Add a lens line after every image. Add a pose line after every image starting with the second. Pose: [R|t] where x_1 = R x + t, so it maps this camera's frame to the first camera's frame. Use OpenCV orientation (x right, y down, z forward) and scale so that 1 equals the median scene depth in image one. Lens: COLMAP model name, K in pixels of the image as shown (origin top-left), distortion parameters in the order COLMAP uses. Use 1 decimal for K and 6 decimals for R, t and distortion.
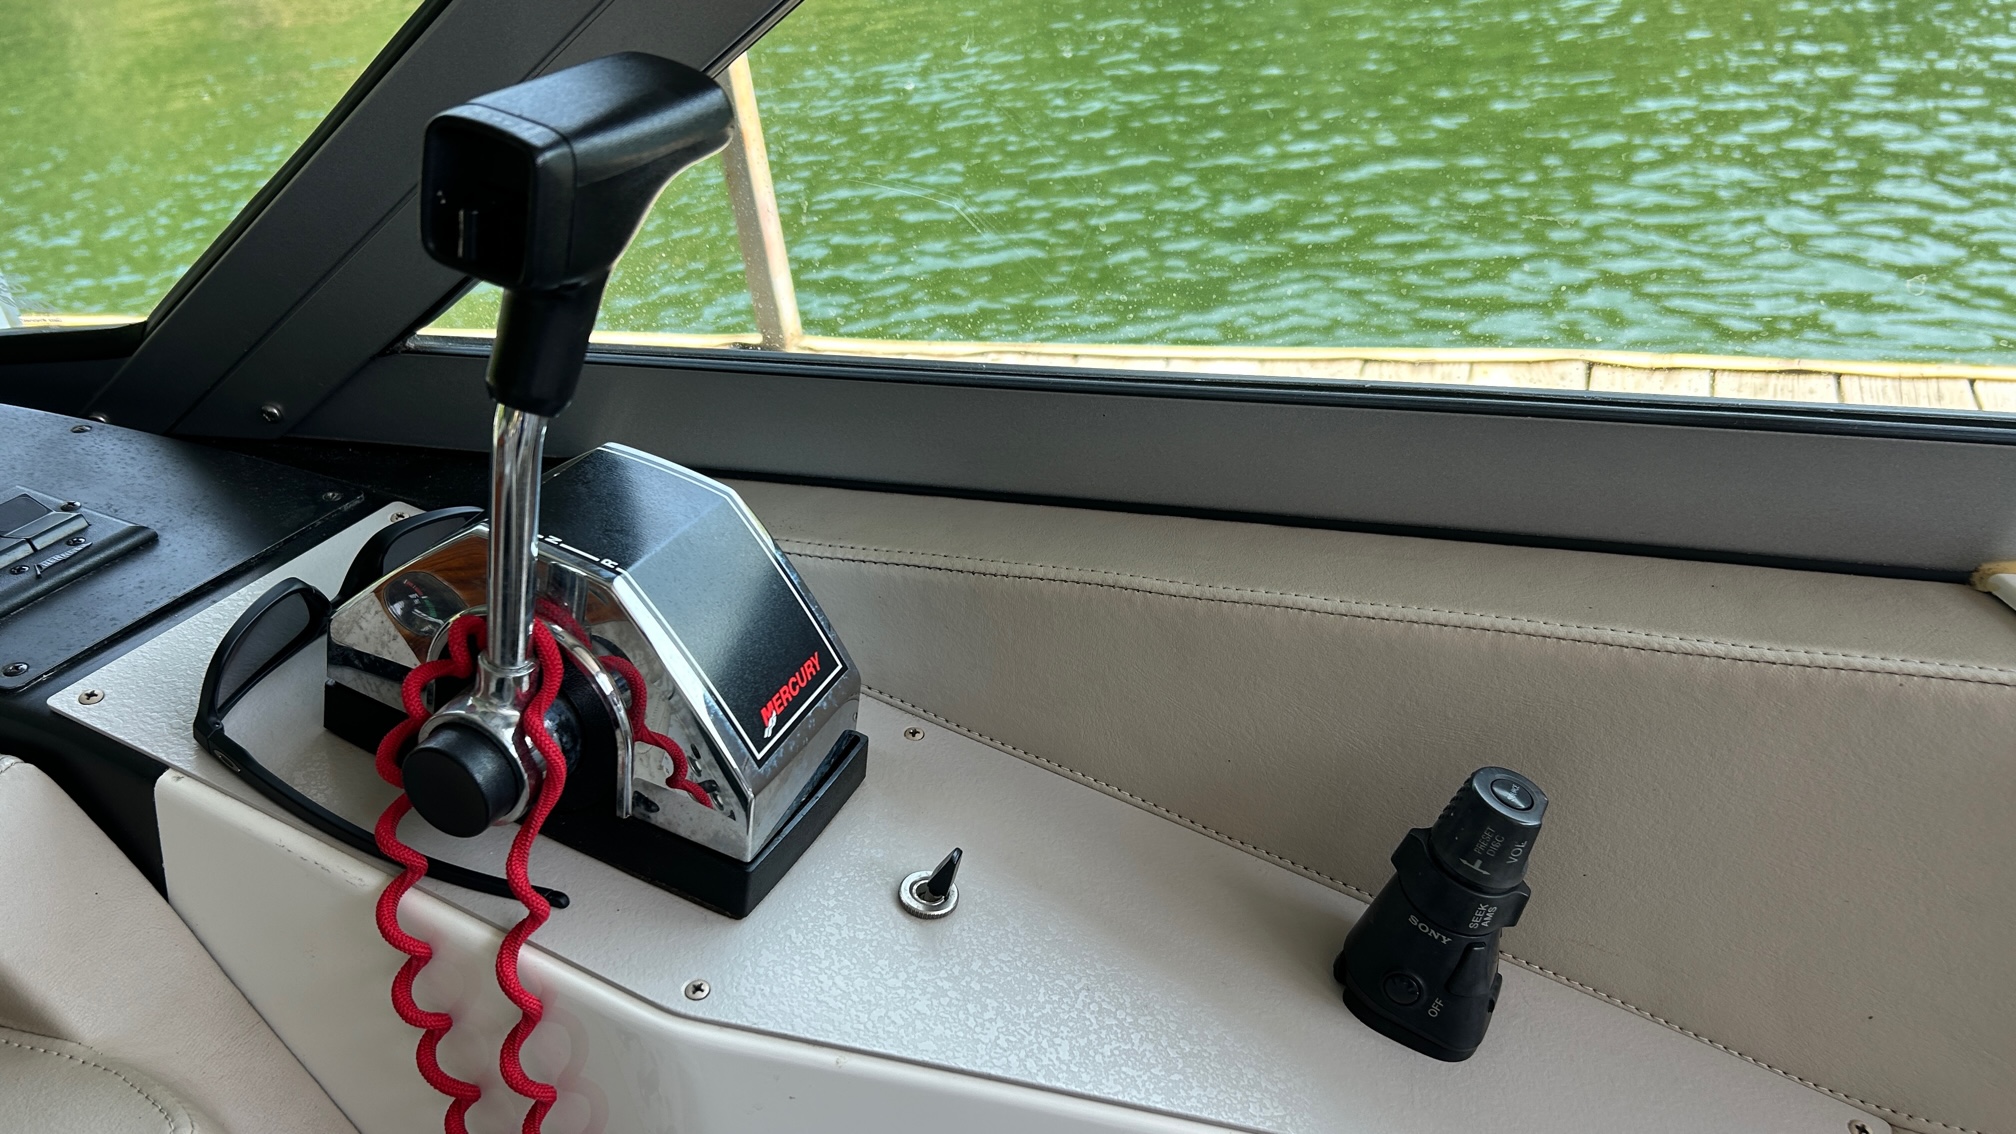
lens RADIAL K [[1623.8, 0, 1008.0], [0, 1623.8, 567.0], [0, 0, 1]] dist [-0.003854, -0.000534]
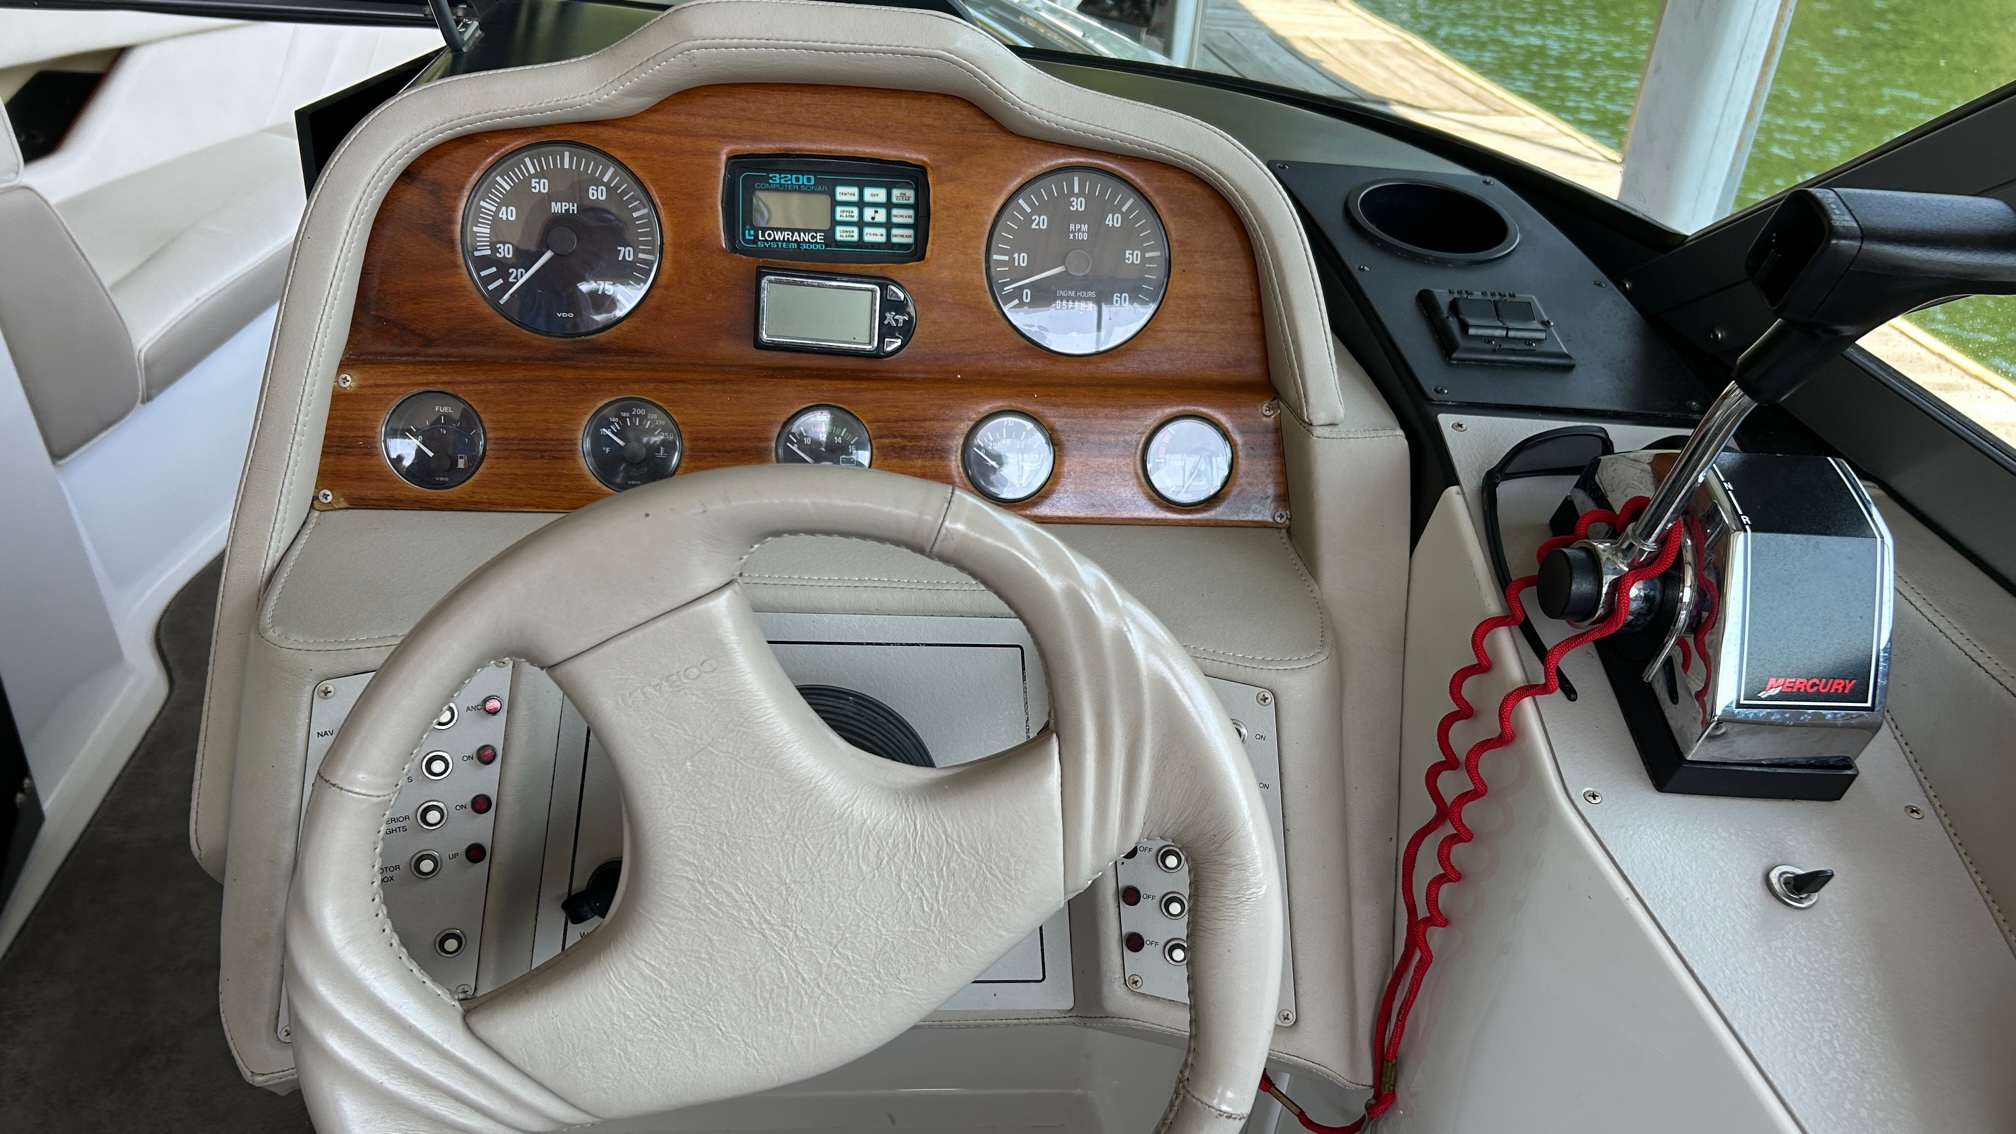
lens RADIAL K [[1452.7, 0, 1008.0], [0, 1452.7, 567.0], [0, 0, 1]] dist [0.004548, -0.051690]
pose [[0.446186, 0.565057, -0.693995, 0.322323], [-0.516947, 0.795739, 0.315540, -0.032151], [0.730537, 0.217969, 0.647151, -0.219161]]
